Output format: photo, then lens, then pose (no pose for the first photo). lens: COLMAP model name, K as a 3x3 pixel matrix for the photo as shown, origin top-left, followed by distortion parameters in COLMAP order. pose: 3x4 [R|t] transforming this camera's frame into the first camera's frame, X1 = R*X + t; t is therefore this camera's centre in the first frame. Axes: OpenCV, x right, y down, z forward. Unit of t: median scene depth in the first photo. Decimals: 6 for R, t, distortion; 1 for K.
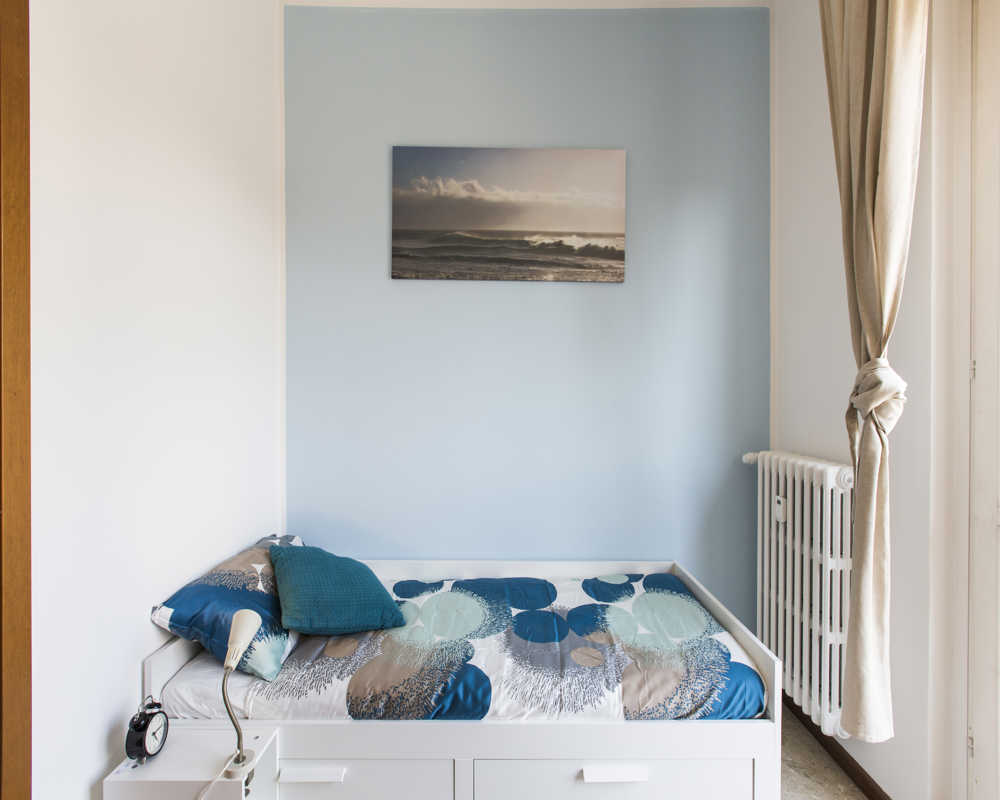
lens RADIAL K [[455.8, 0, 518.5], [0, 455.8, 397.0], [0, 0, 1]] dist [-0.000620, 0.000171]
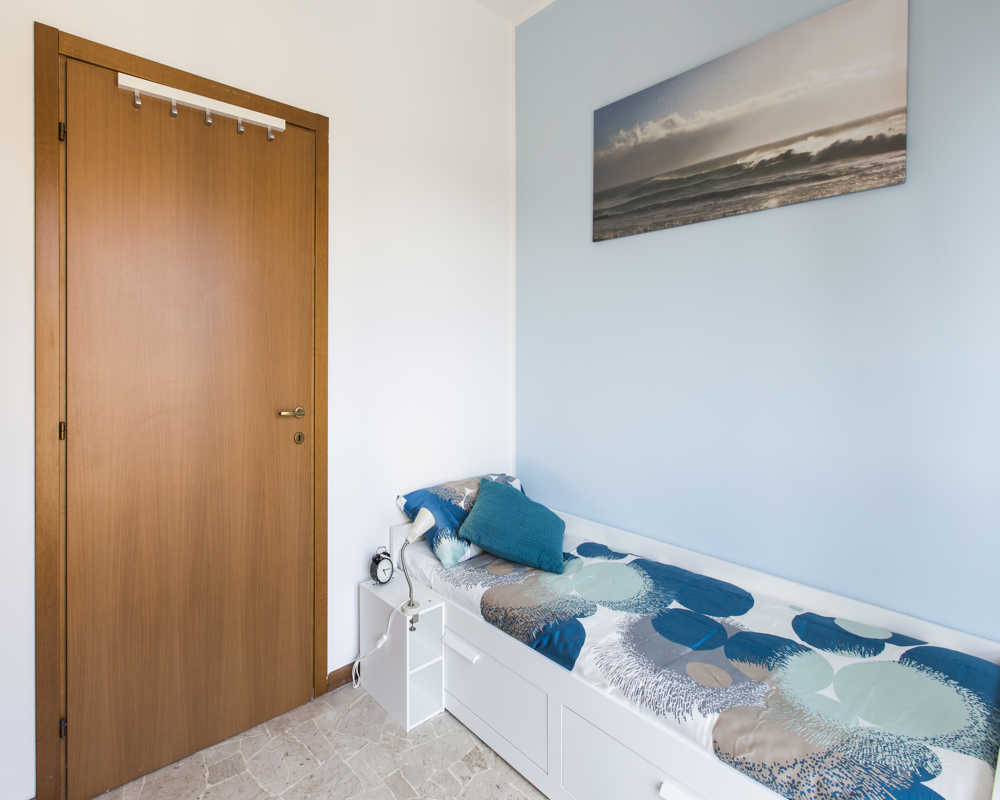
lens RADIAL K [[496.5, 0, 412.6], [0, 496.5, 360.2], [0, 0, 1]] dist [-0.000478, -0.000190]
pose [[0.600665, 0.003555, -0.799493, 0.399587], [-0.004929, 0.999988, 0.000743, 0.002720], [0.799486, 0.003494, 0.600675, 0.023334]]
